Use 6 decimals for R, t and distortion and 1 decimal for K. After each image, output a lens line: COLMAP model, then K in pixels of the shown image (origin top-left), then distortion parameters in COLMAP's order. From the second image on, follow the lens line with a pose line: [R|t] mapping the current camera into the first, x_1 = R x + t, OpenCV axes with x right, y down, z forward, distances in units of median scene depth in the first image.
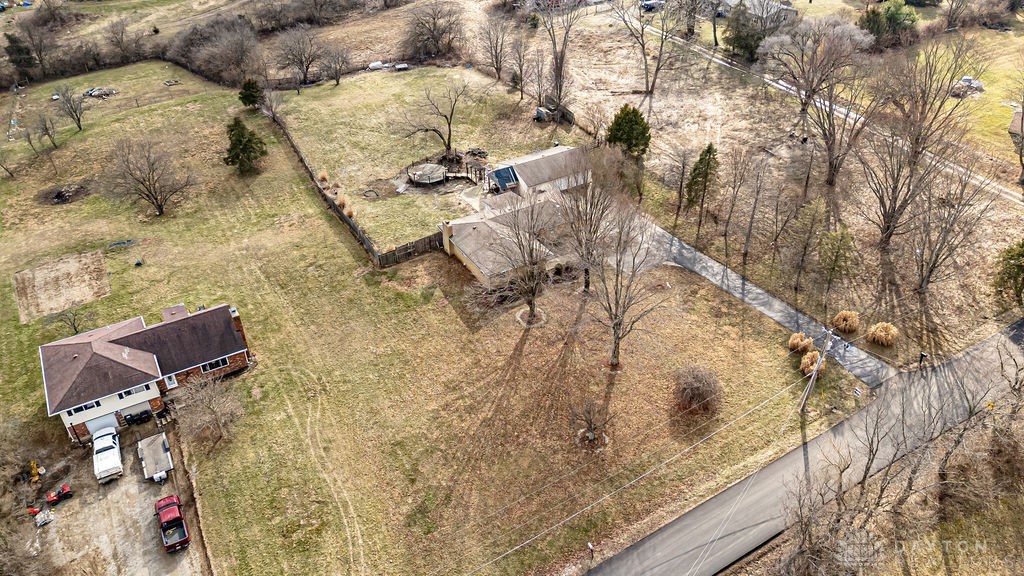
lens RADIAL K [[746.0, 0, 512.0], [0, 746.0, 288.0], [0, 0, 1]] dist [0.084348, -0.081545]
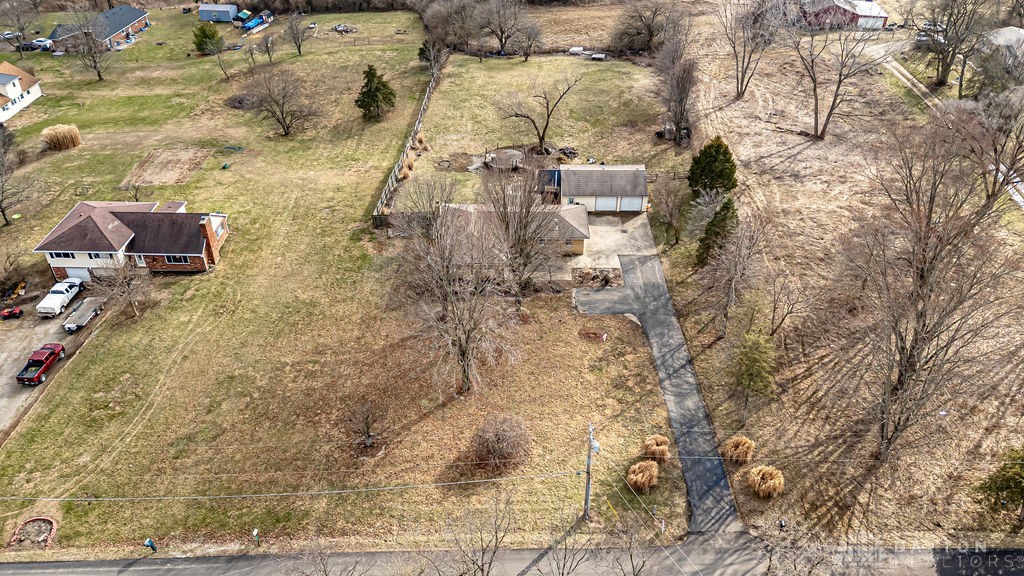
lens RADIAL K [[771.6, 0, 512.0], [0, 771.6, 288.0], [0, 0, 1]] dist [0.071860, -0.057119]
pose [[0.849672, 0.315072, -0.422832, 0.489609], [-0.316658, 0.946054, 0.068630, -0.087311], [0.421646, 0.075581, 0.903605, 0.147414]]
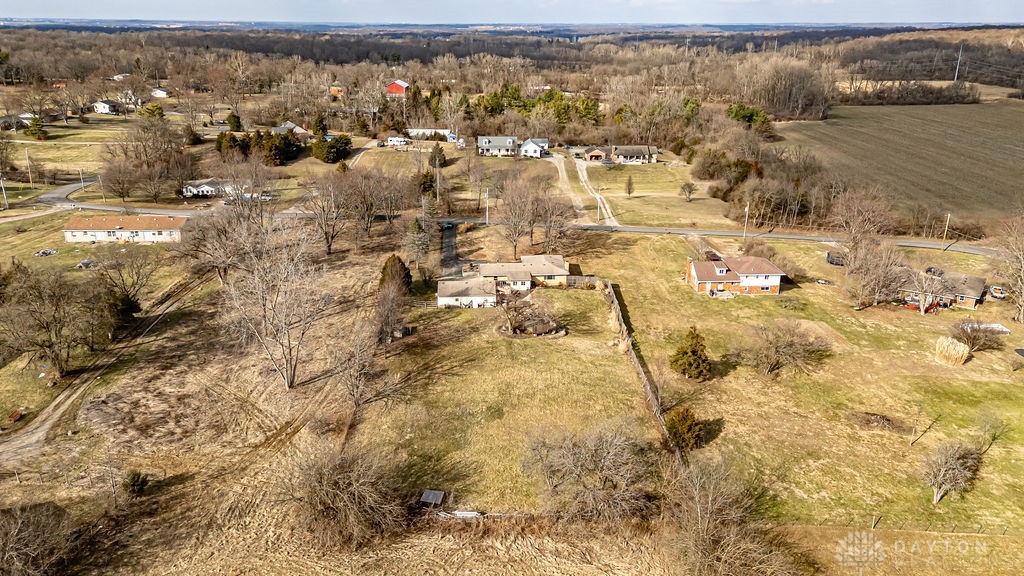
lens RADIAL K [[746.0, 0, 512.0], [0, 746.0, 288.0], [0, 0, 1]] dist [0.084348, -0.081545]
pose [[-0.886226, -0.150473, 0.438133, -0.768592], [0.274874, 0.590487, 0.758794, -1.451055], [-0.372890, 0.792895, -0.481944, 2.030982]]
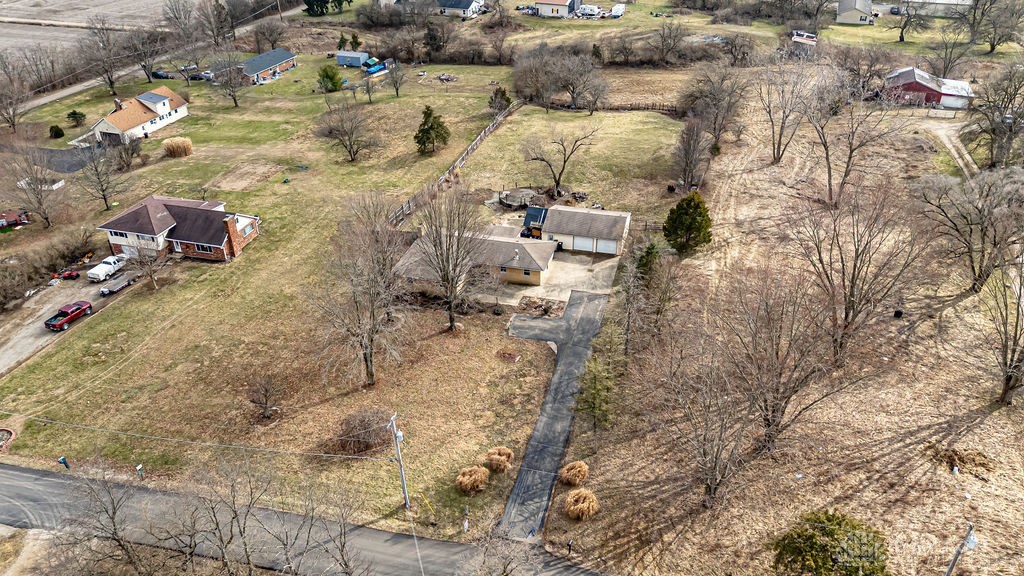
lens RADIAL K [[746.0, 0, 512.0], [0, 746.0, 288.0], [0, 0, 1]] dist [0.084348, -0.081545]
pose [[0.689191, 0.380693, -0.616514, 0.756743], [-0.420865, 0.902934, 0.087077, -0.164184], [0.589821, 0.199457, 0.782514, 0.265835]]
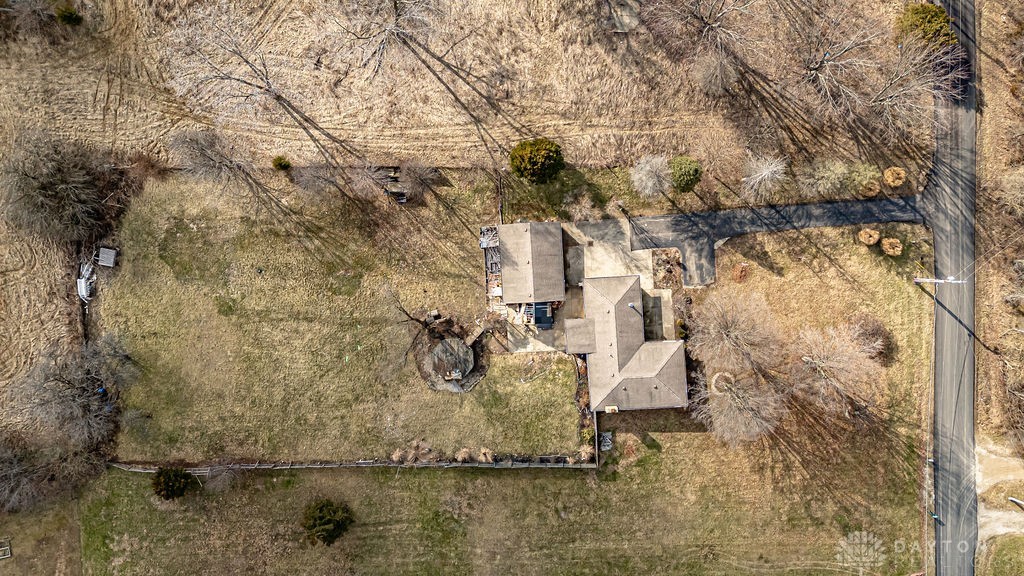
lens RADIAL K [[746.0, 0, 512.0], [0, 746.0, 288.0], [0, 0, 1]] dist [0.084348, -0.081545]
pose [[0.464888, -0.885242, -0.015056, 0.022707], [0.522904, 0.260803, 0.811513, -1.189495], [-0.714458, -0.385135, 0.584141, 0.564741]]
